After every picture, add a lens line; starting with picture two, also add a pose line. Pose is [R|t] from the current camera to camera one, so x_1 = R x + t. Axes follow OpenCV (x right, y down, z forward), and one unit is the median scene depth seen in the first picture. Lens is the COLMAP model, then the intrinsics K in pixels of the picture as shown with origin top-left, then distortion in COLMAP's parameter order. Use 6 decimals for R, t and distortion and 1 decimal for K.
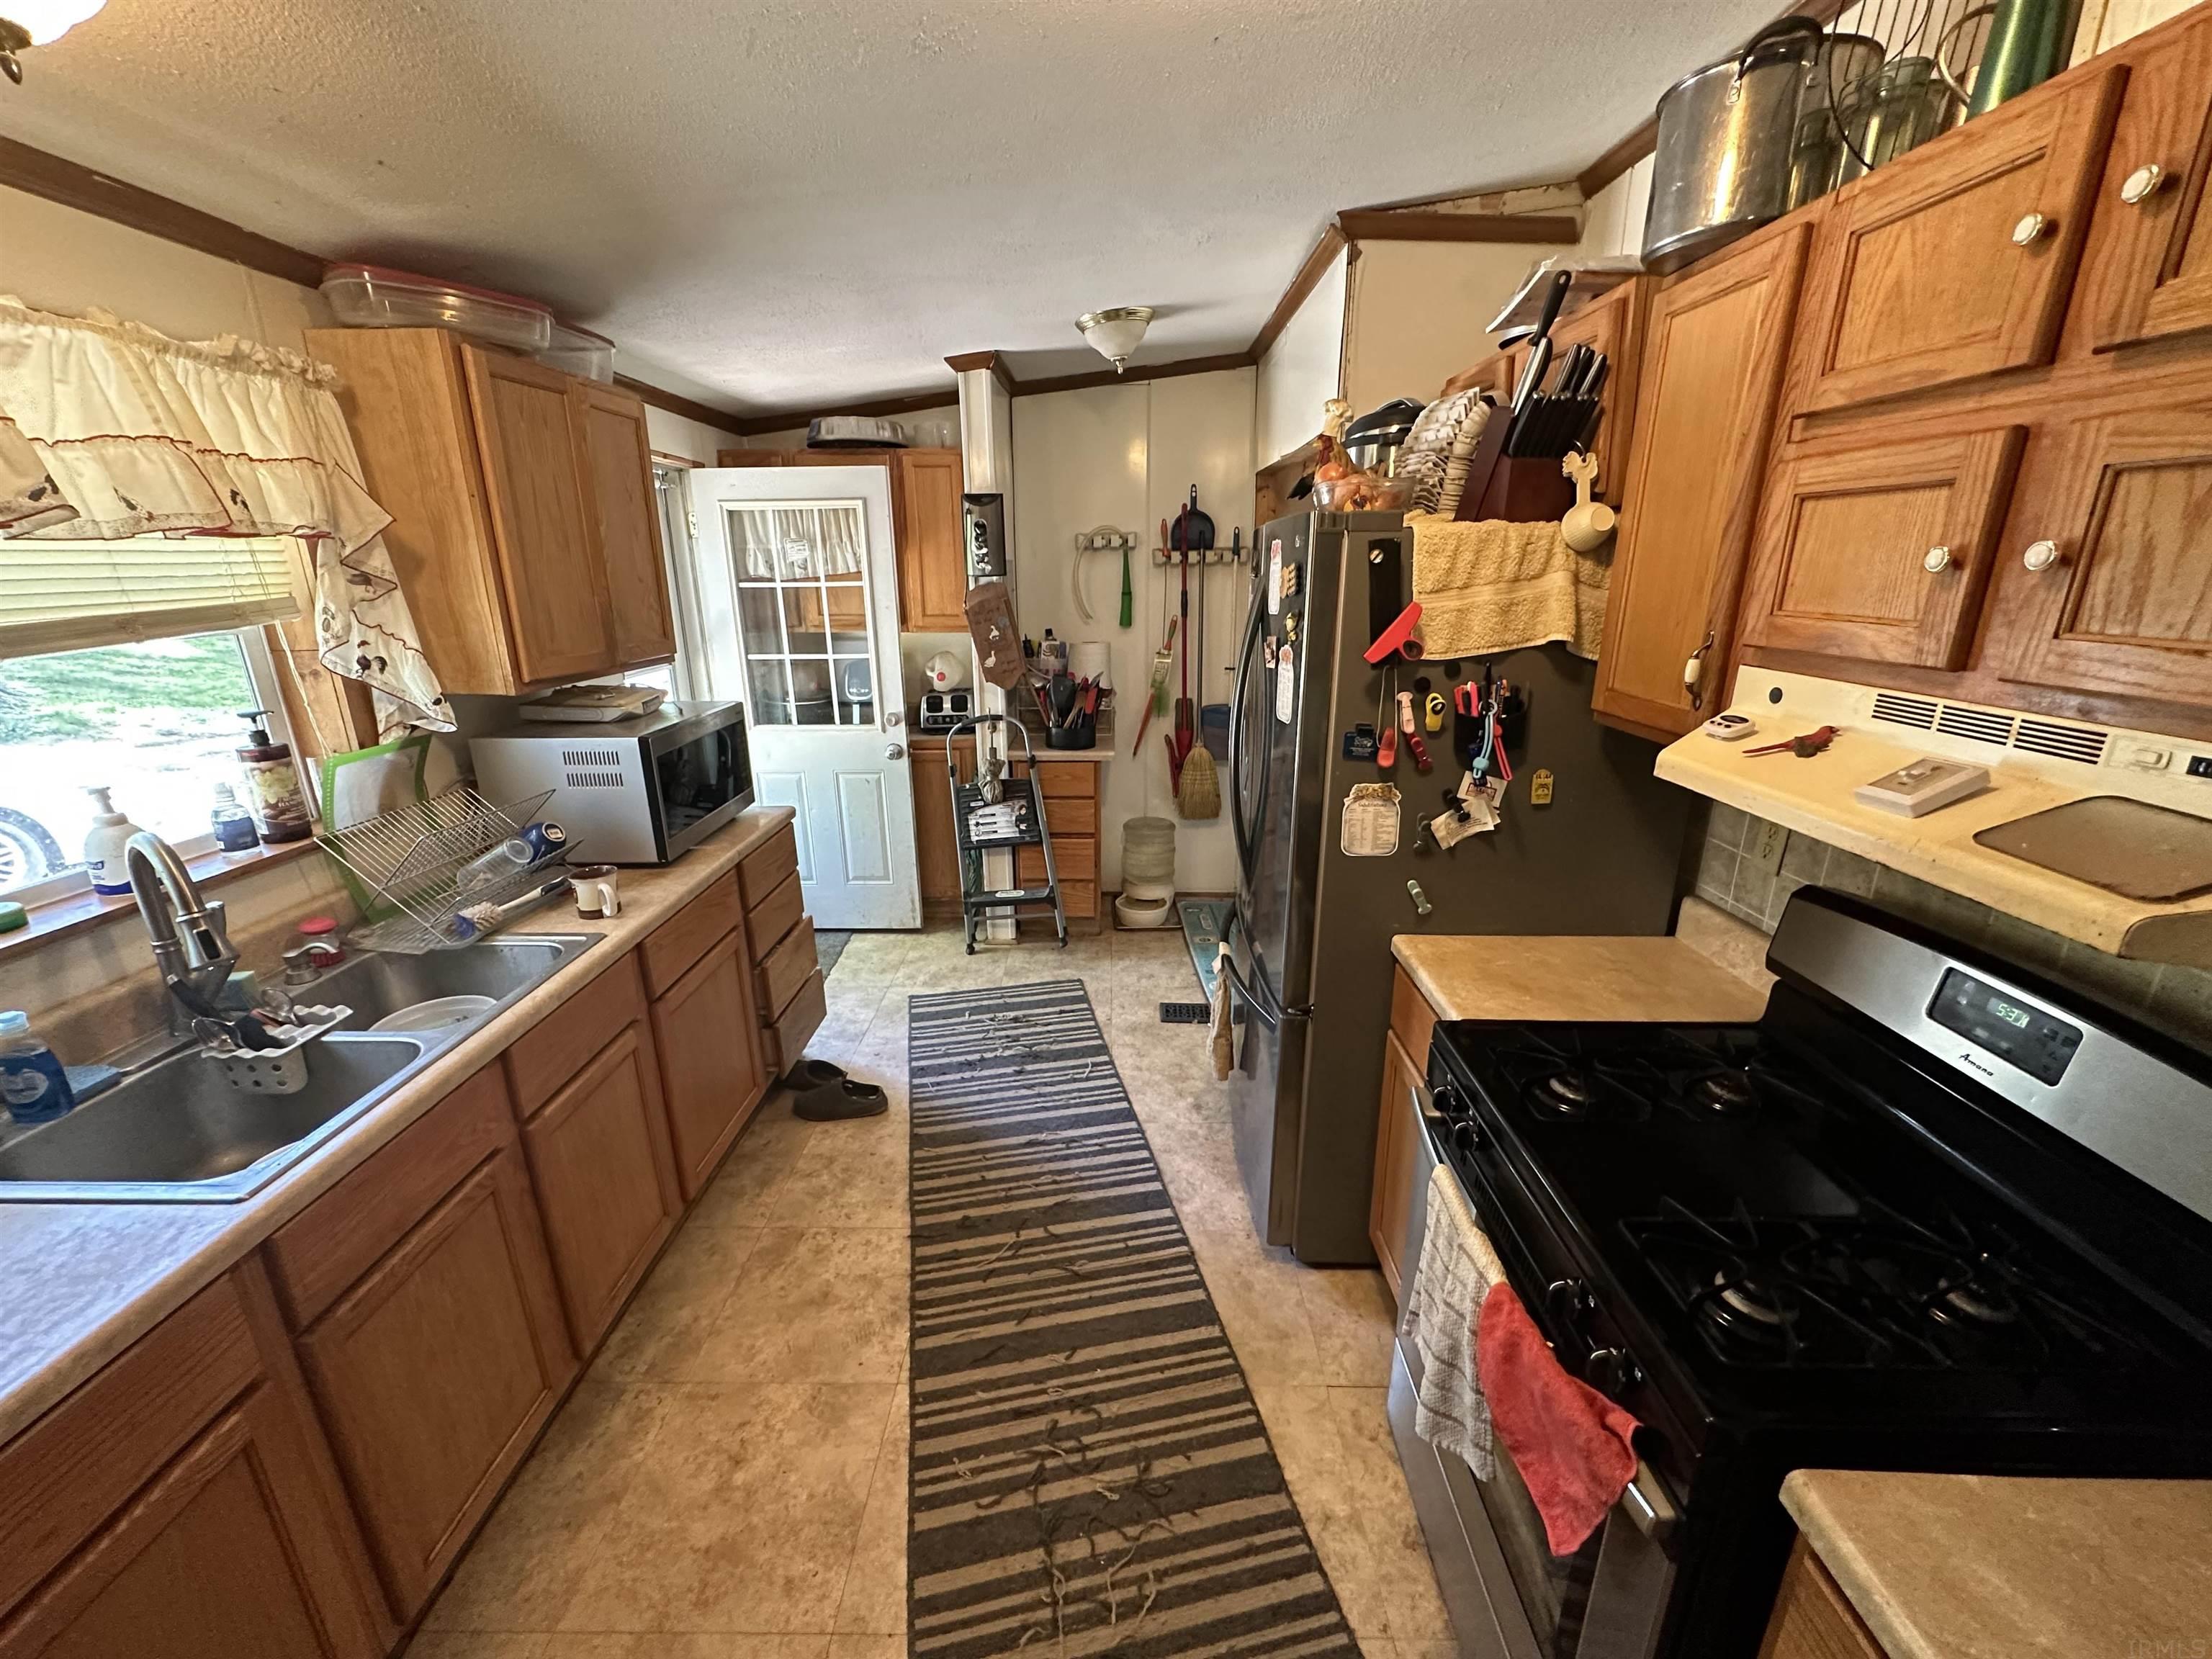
lens RADIAL K [[881.7, 0, 1106.4], [0, 881.7, 832.1], [0, 0, 1]] dist [-0.001228, 0.000029]
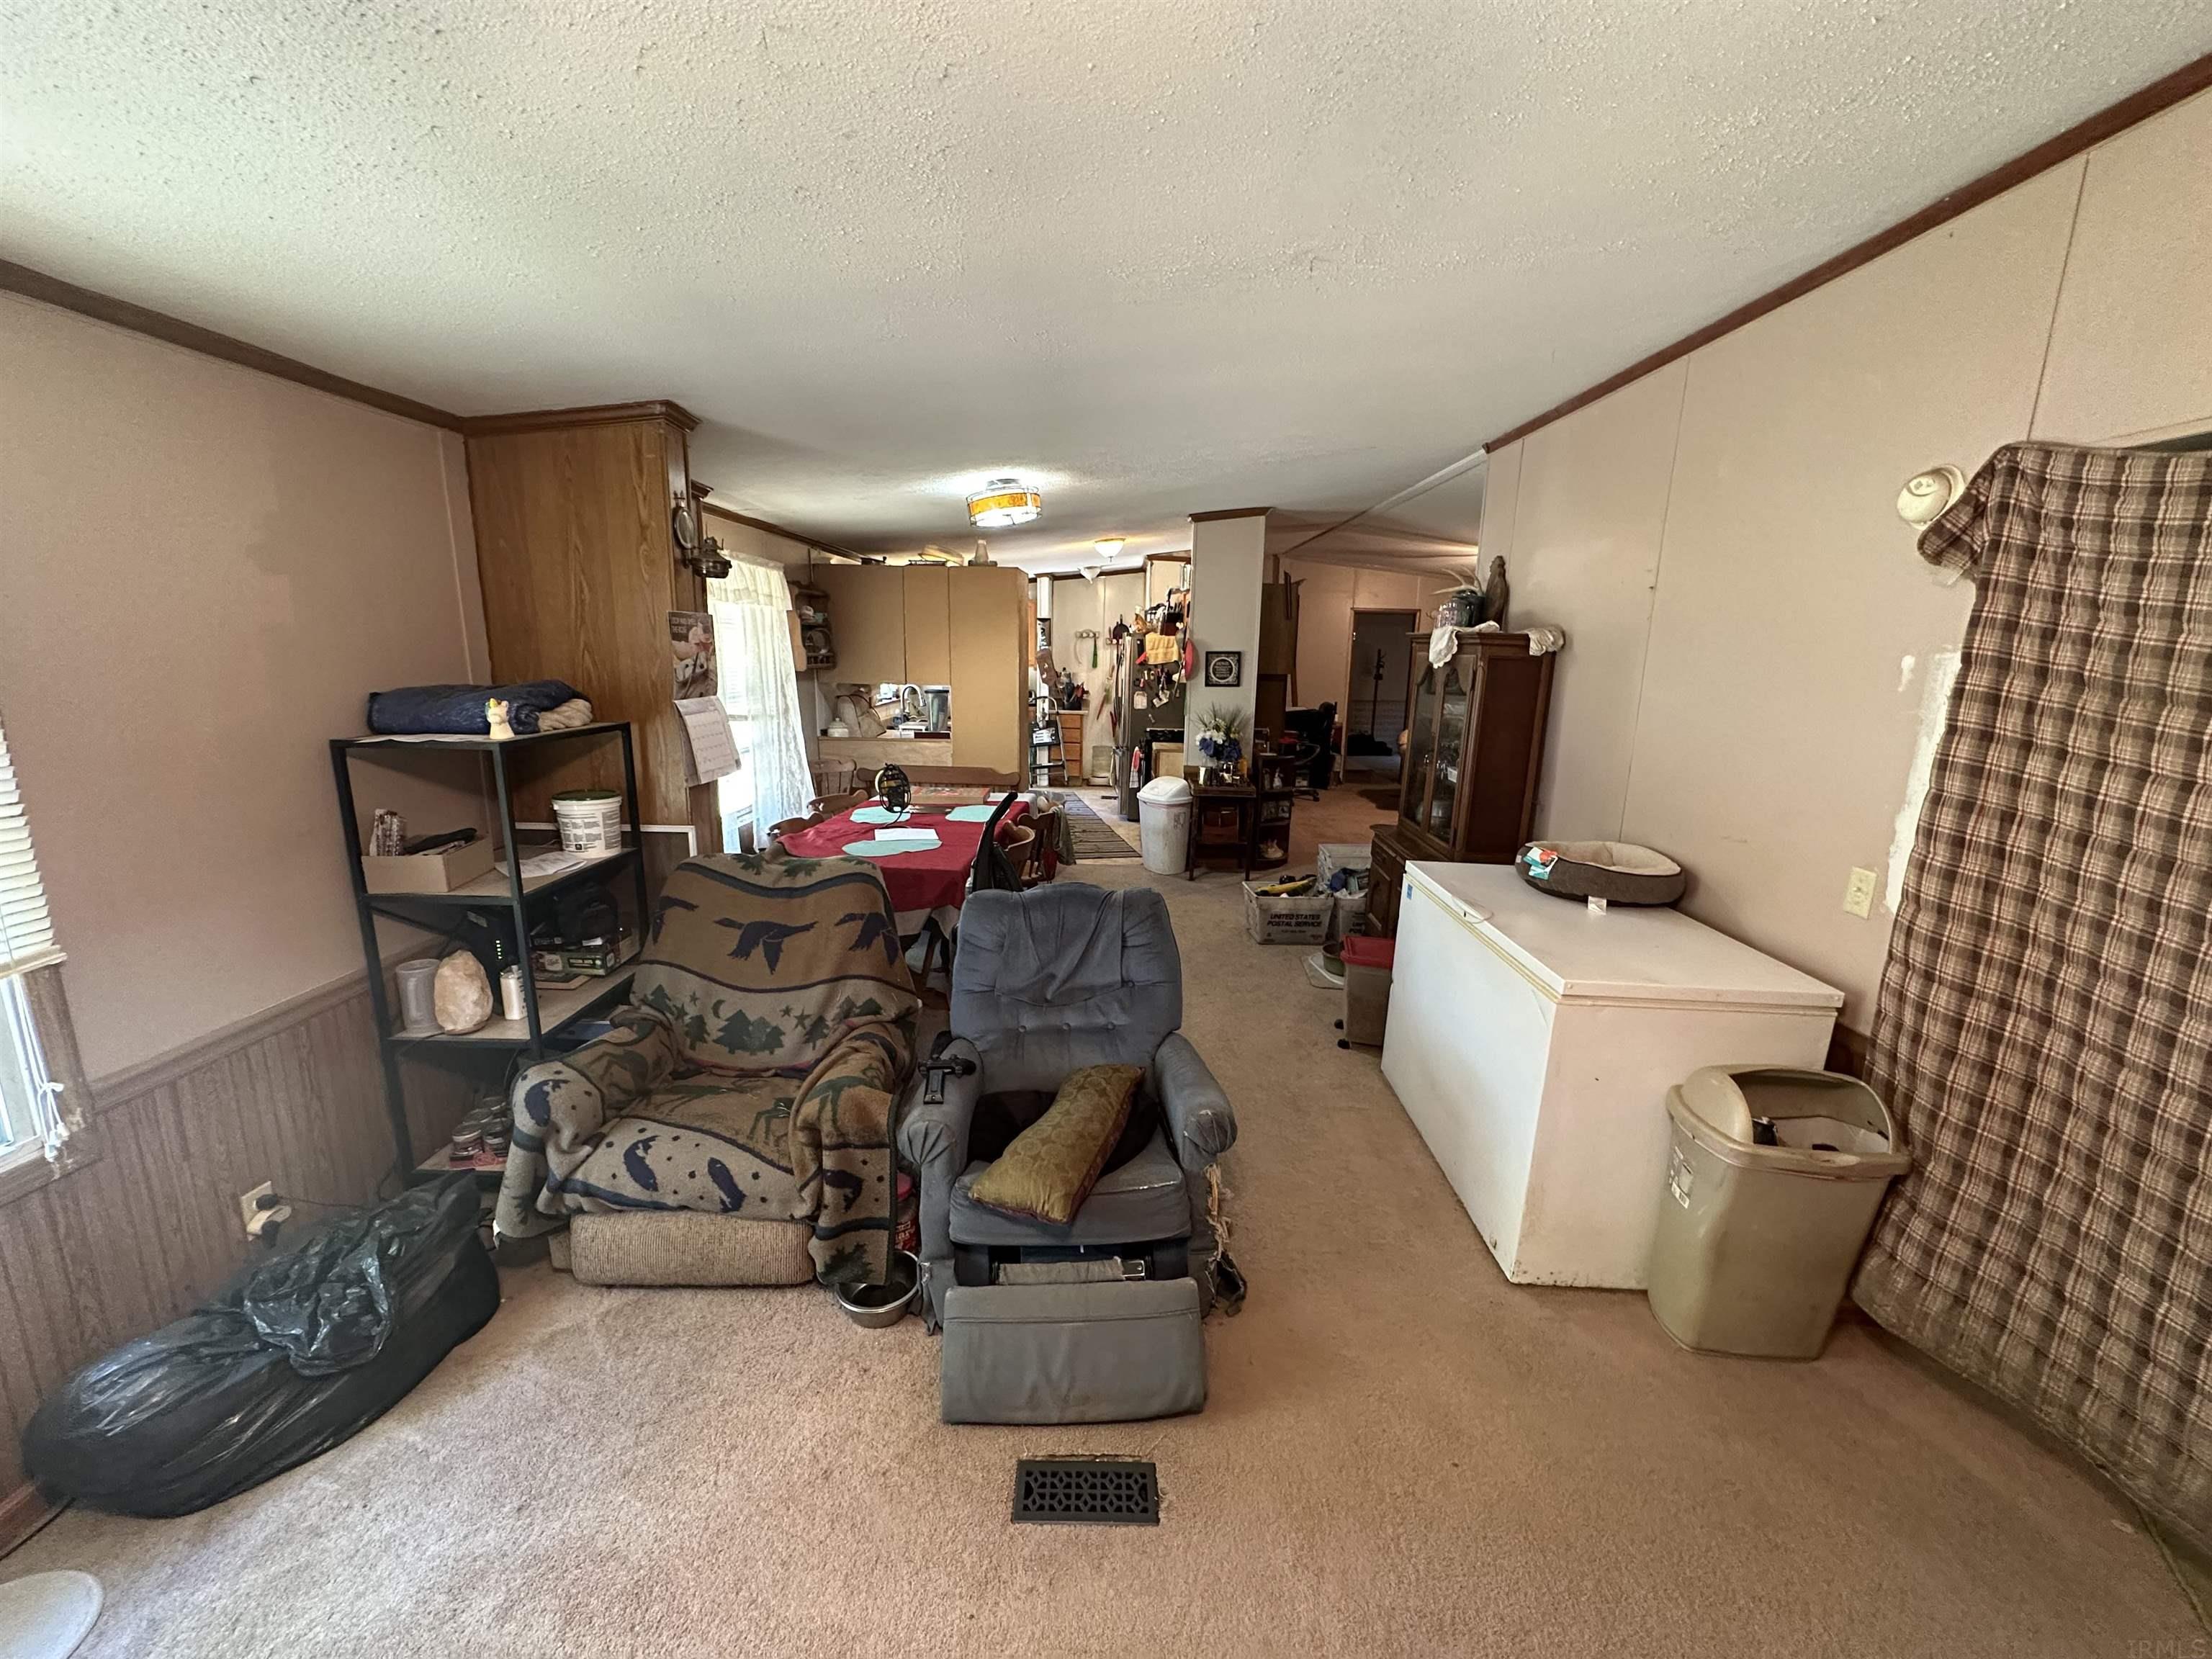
lens RADIAL K [[881.7, 0, 1106.4], [0, 881.7, 832.1], [0, 0, 1]] dist [-0.001228, 0.000029]
pose [[0.999593, 0.028167, 0.004576, 0.063446], [-0.027625, 0.995344, -0.092337, 0.523159], [-0.007155, 0.092173, 0.995717, -1.651926]]
